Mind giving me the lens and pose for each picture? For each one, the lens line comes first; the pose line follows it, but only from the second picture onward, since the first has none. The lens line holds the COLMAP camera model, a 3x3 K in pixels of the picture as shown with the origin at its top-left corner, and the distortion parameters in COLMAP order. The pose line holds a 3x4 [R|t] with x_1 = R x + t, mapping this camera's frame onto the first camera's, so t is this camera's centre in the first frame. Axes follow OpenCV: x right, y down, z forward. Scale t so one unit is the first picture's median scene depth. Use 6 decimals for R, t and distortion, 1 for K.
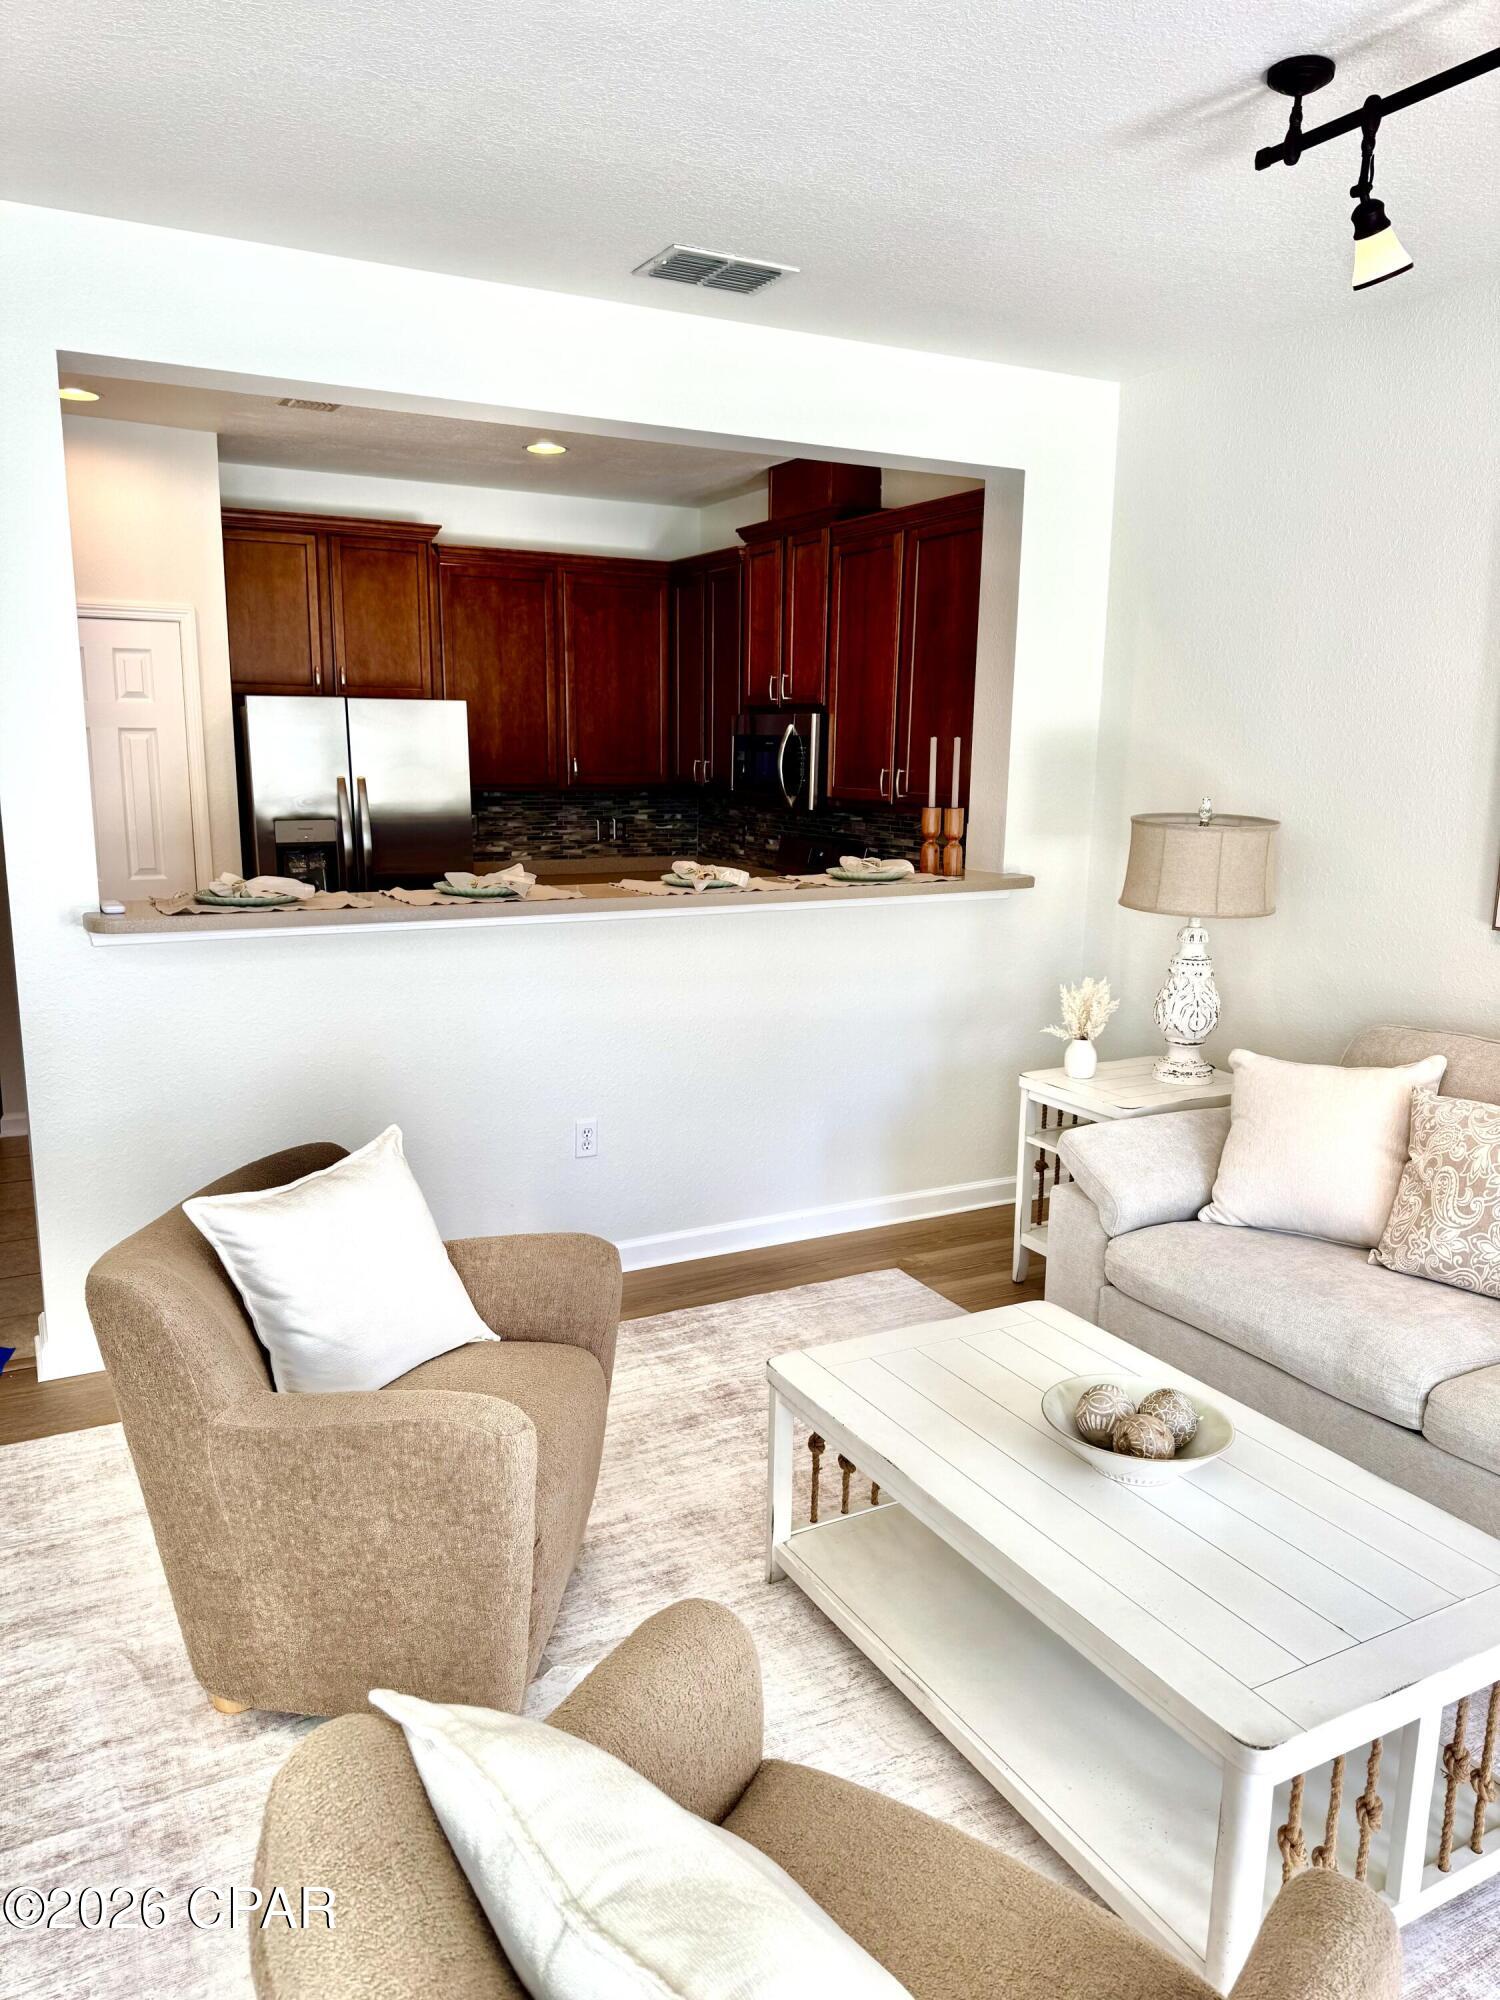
lens RADIAL K [[1428.0, 0, 750.0], [0, 1428.0, 1000.0], [0, 0, 1]] dist [0.062178, -0.006180]
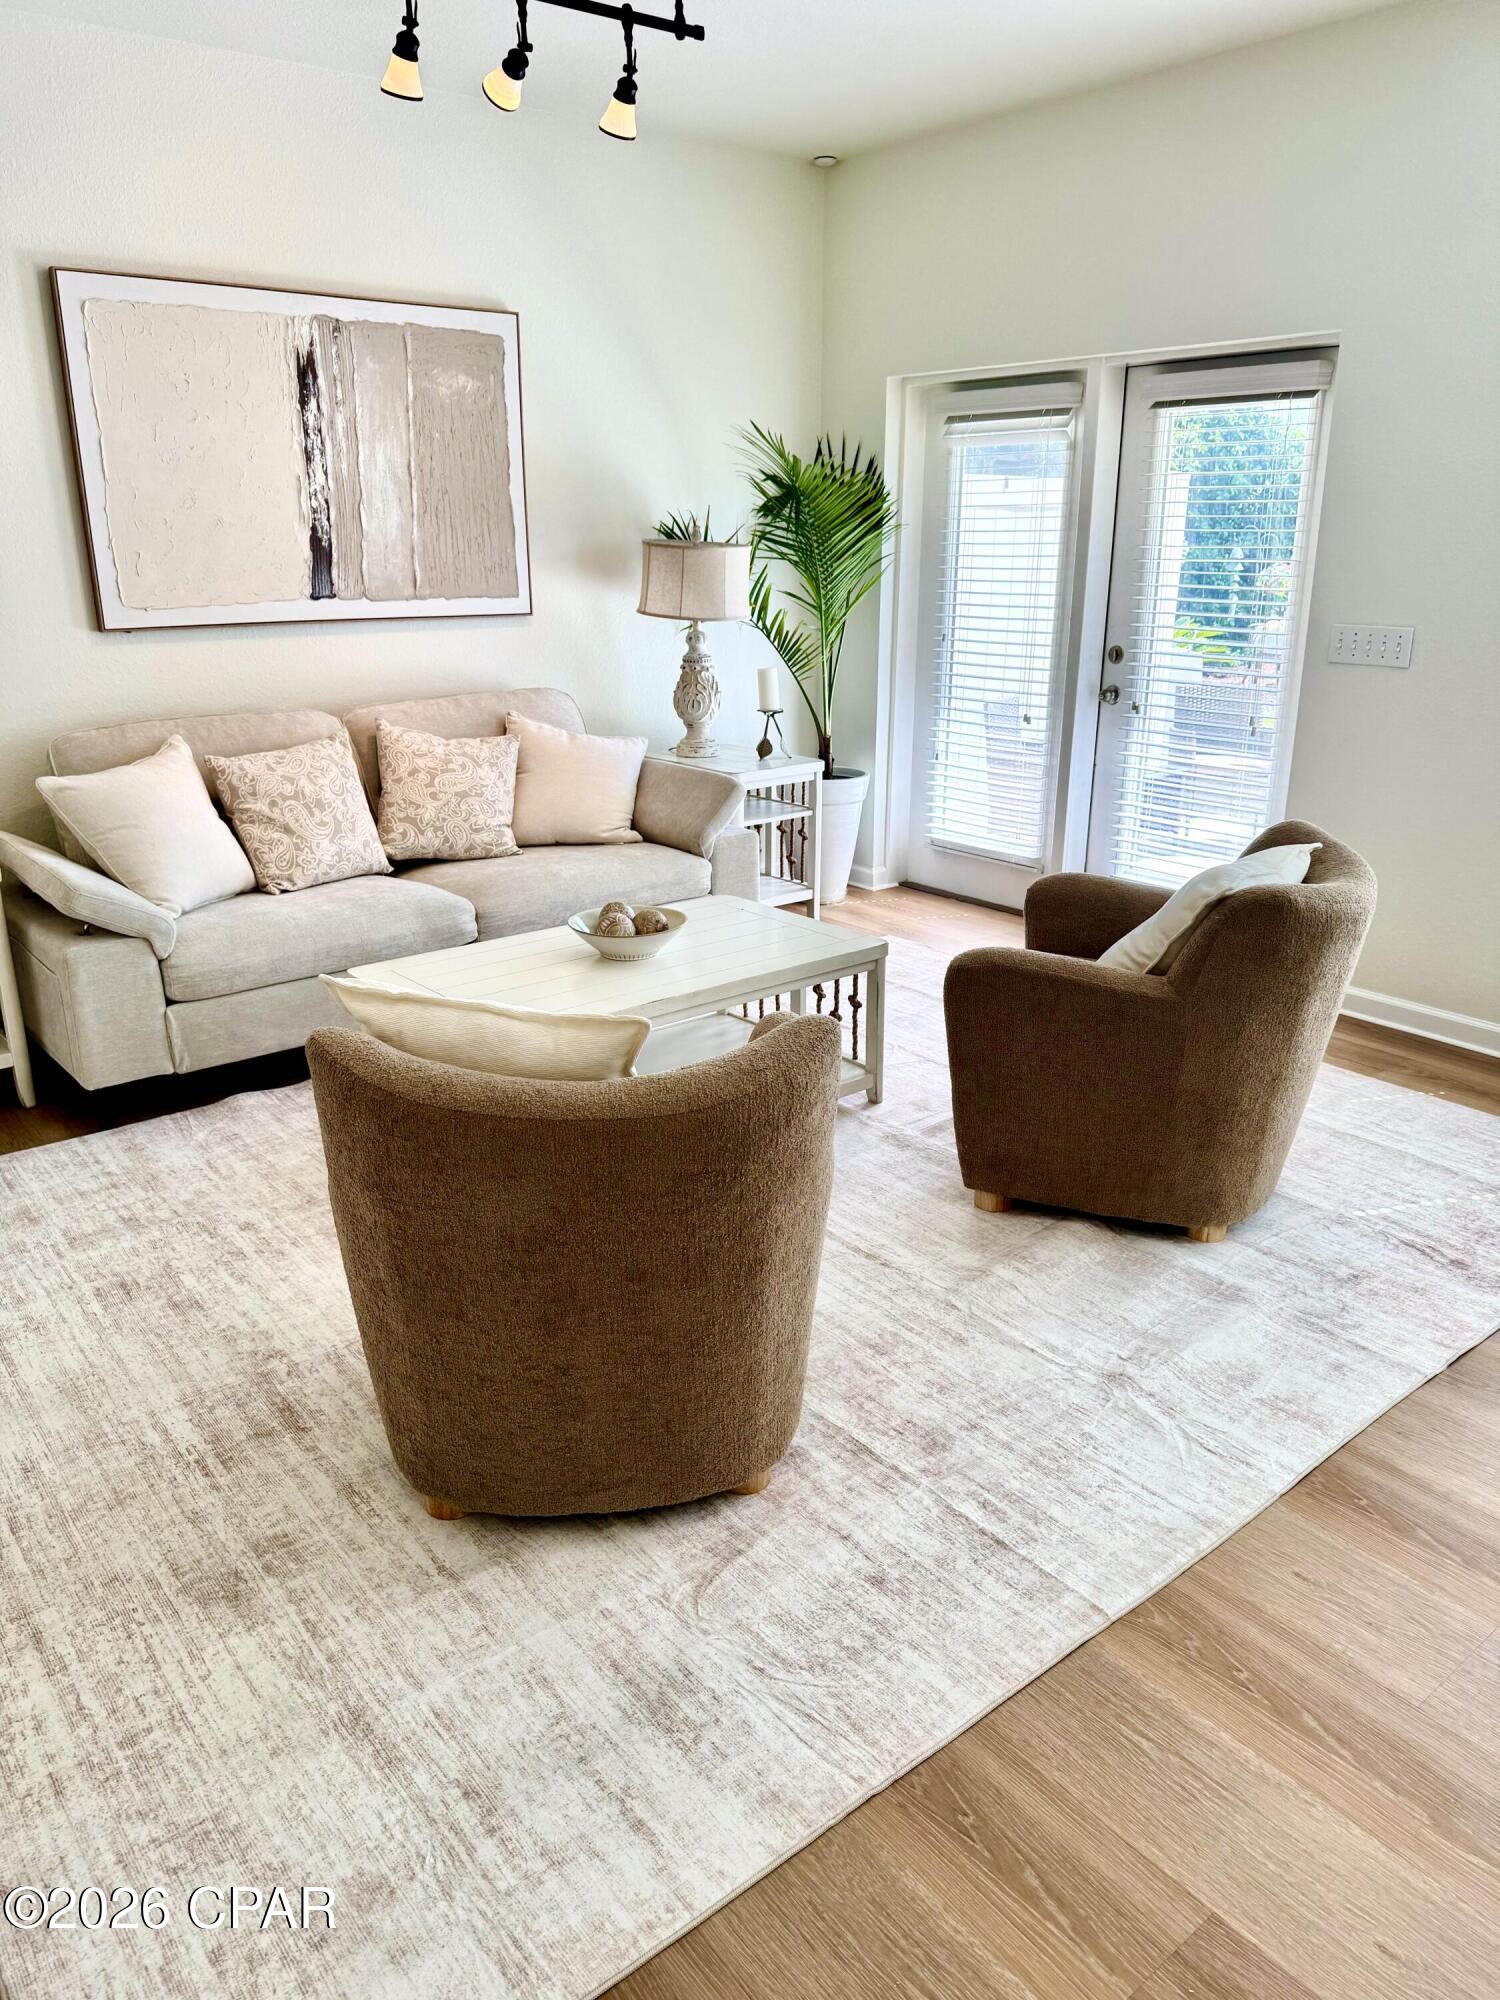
lens RADIAL K [[1477.2, 0, 750.0], [0, 1477.2, 1000.0], [0, 0, 1]] dist [-0.007668, -0.006271]
pose [[-0.206346, -0.302072, 0.930685, -0.417581], [0.171826, 0.925187, 0.338384, -0.045130], [-0.963274, 0.229740, -0.139005, 0.391293]]
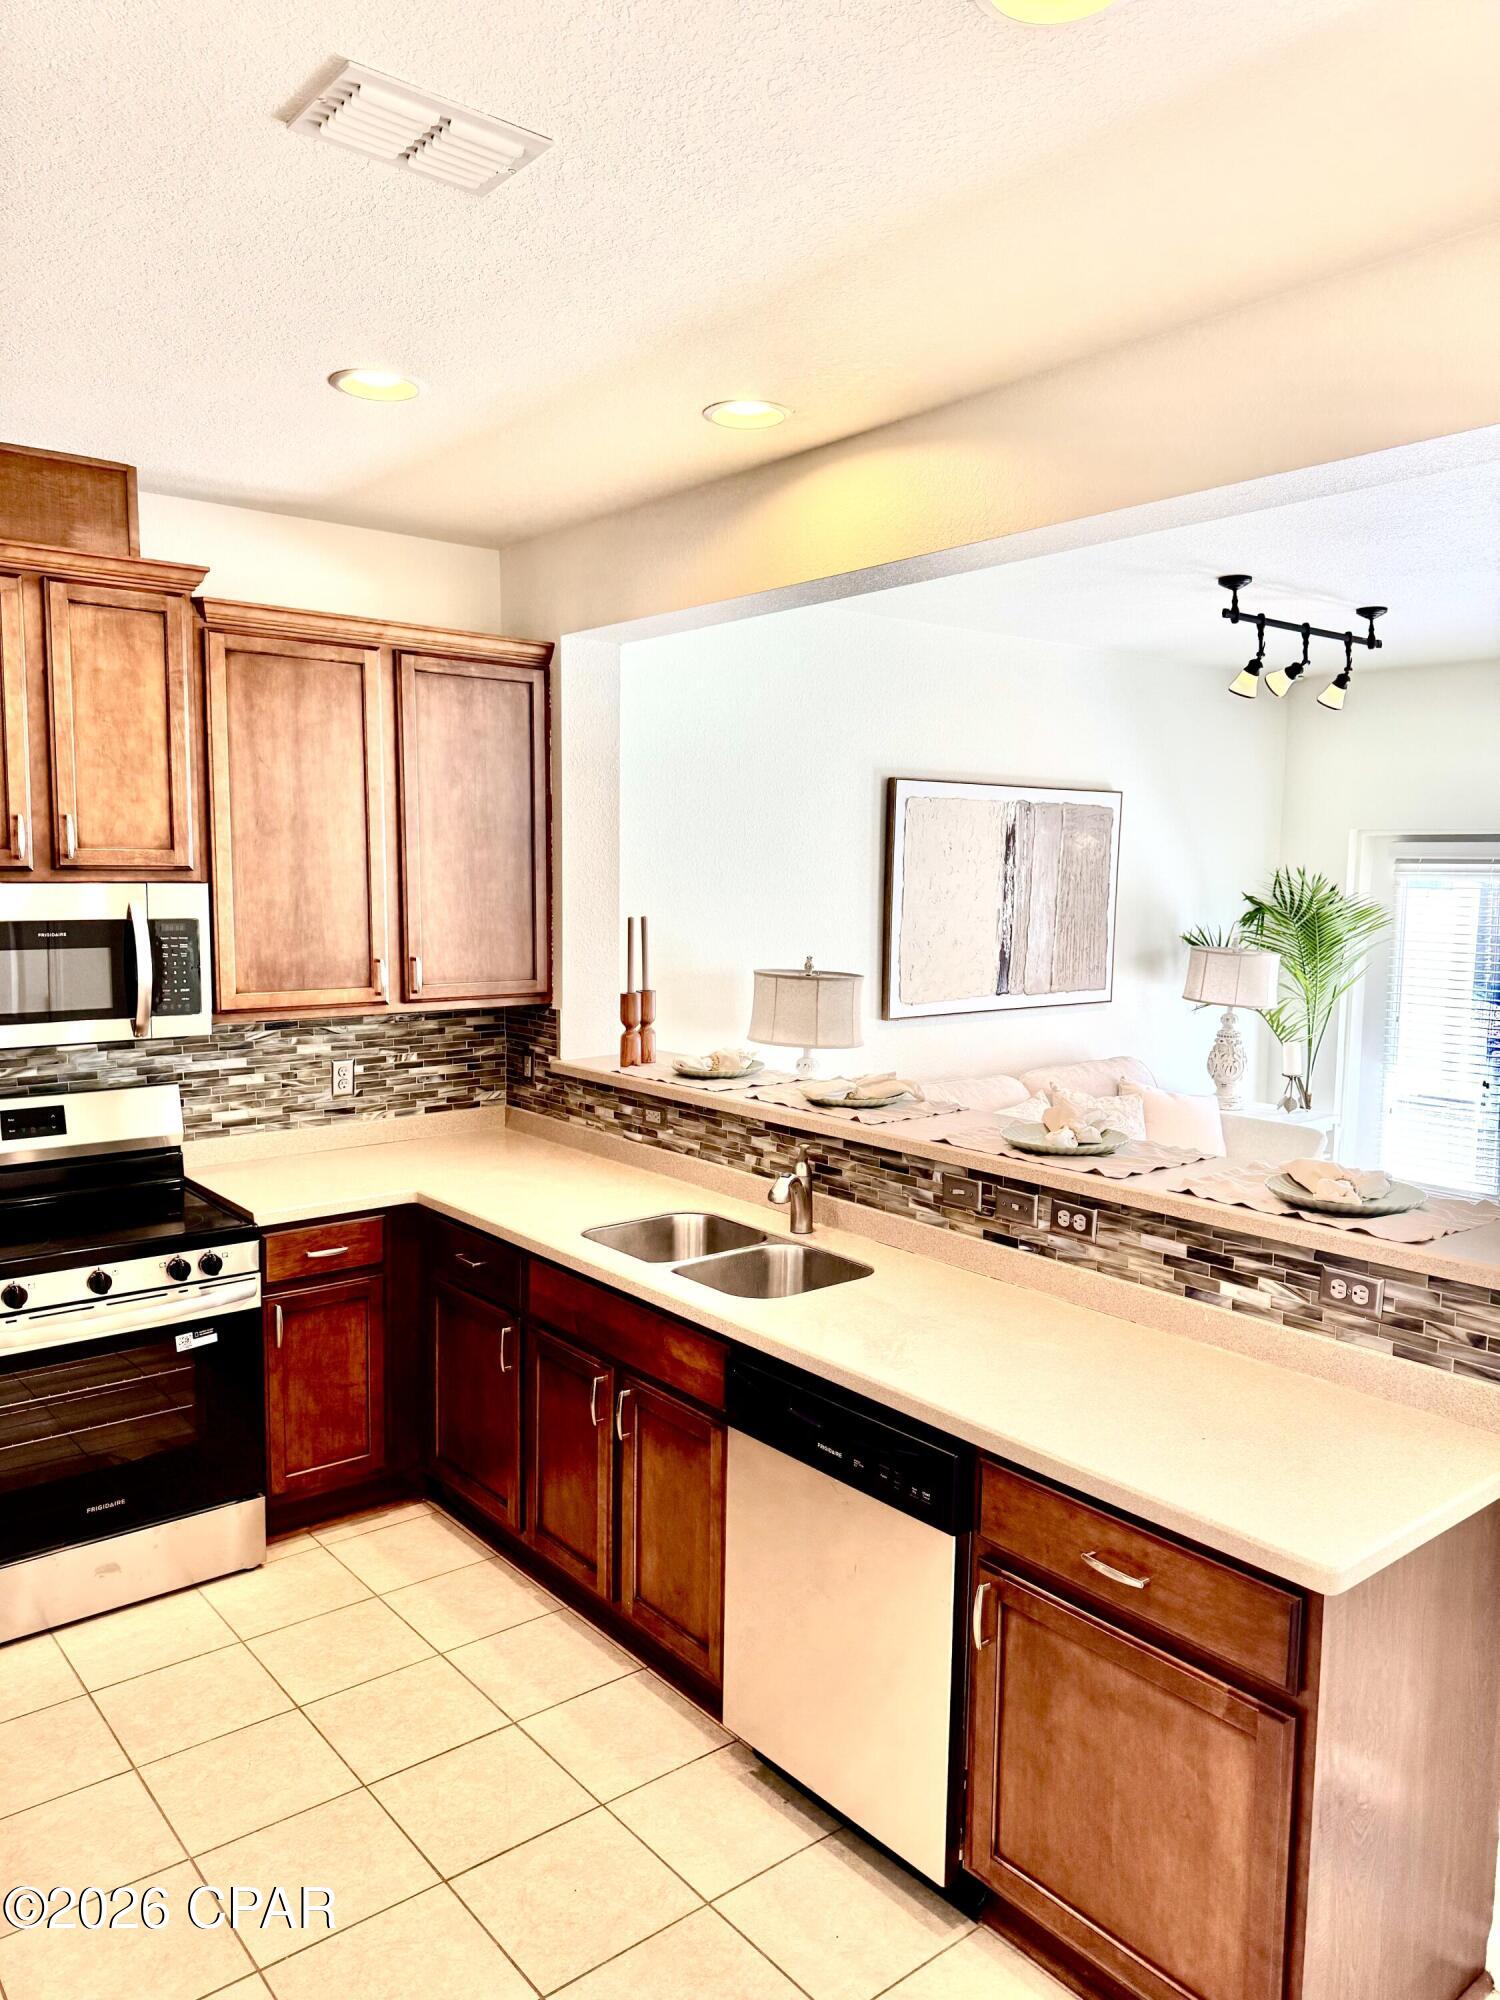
lens RADIAL K [[1408.2, 0, 716.6], [0, 1408.2, 1029.9], [0, 0, 1]] dist [-0.012580, -0.006323]
pose [[-0.194482, -0.119017, 0.973659, -0.513317], [0.167965, 0.973911, 0.152597, -0.163942], [-0.966419, 0.193218, -0.169417, 0.773998]]
